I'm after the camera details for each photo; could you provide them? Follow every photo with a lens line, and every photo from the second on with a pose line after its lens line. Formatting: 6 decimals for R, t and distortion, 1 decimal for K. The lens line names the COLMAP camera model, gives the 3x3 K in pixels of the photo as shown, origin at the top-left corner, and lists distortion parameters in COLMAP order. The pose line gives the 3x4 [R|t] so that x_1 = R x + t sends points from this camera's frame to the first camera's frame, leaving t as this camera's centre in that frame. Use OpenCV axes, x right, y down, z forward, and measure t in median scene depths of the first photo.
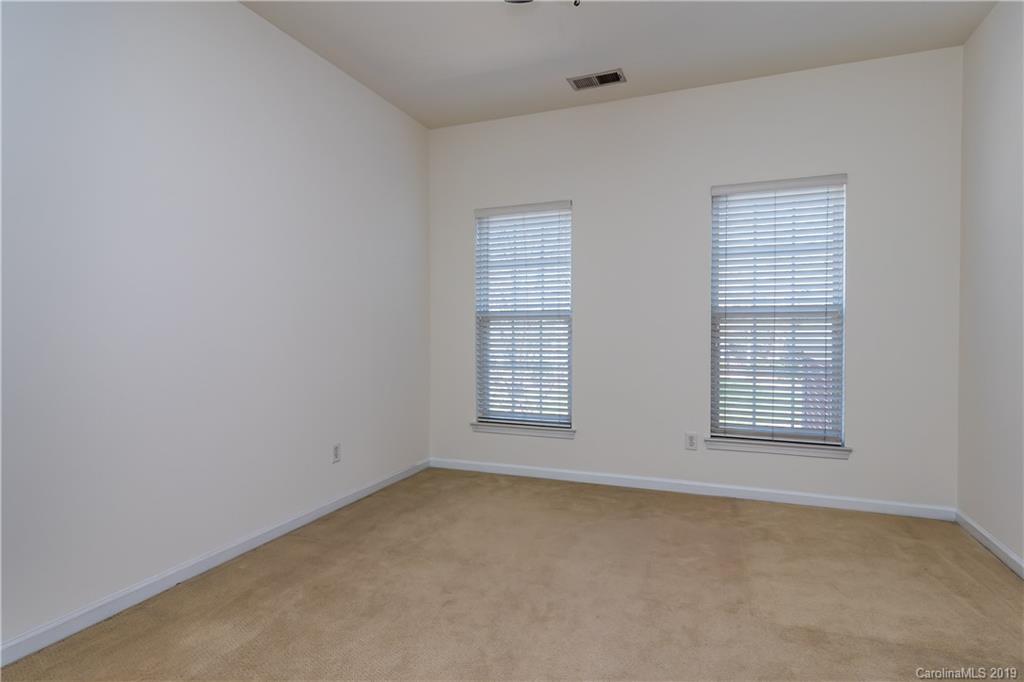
lens RADIAL K [[536.7, 0, 512.3], [0, 536.7, 336.9], [0, 0, 1]] dist [0.018099, 0.001382]
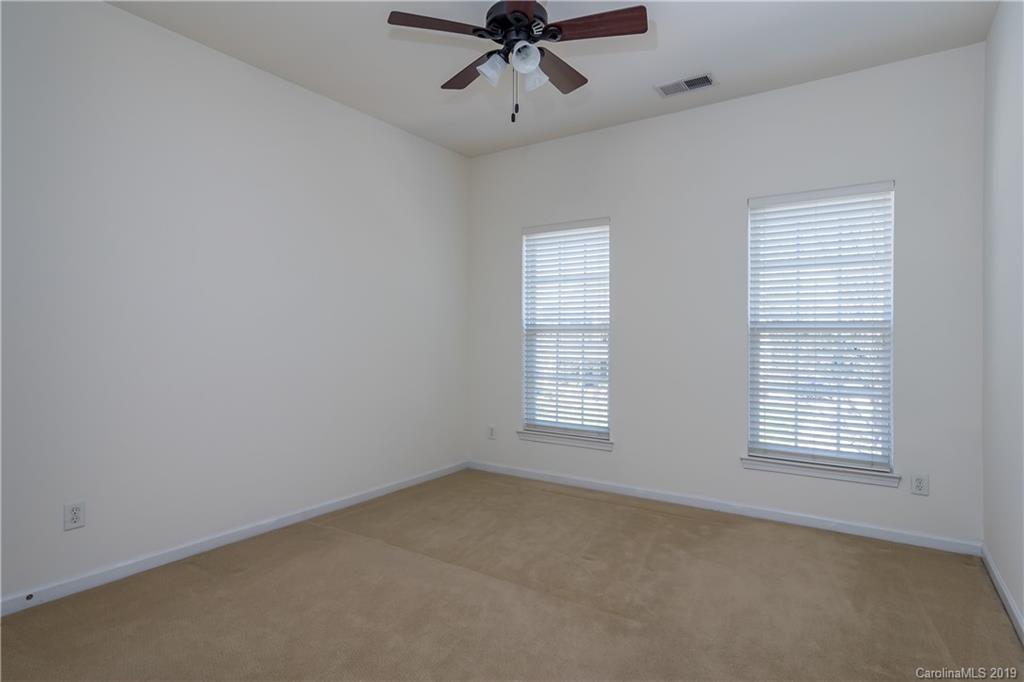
lens RADIAL K [[551.6, 0, 506.7], [0, 551.6, 345.0], [0, 0, 1]] dist [0.002515, 0.001376]
pose [[0.973564, 0.015312, -0.227902, 0.166969], [-0.017189, 0.999833, -0.006253, -0.000120], [0.227768, 0.010005, 0.973664, -0.066747]]
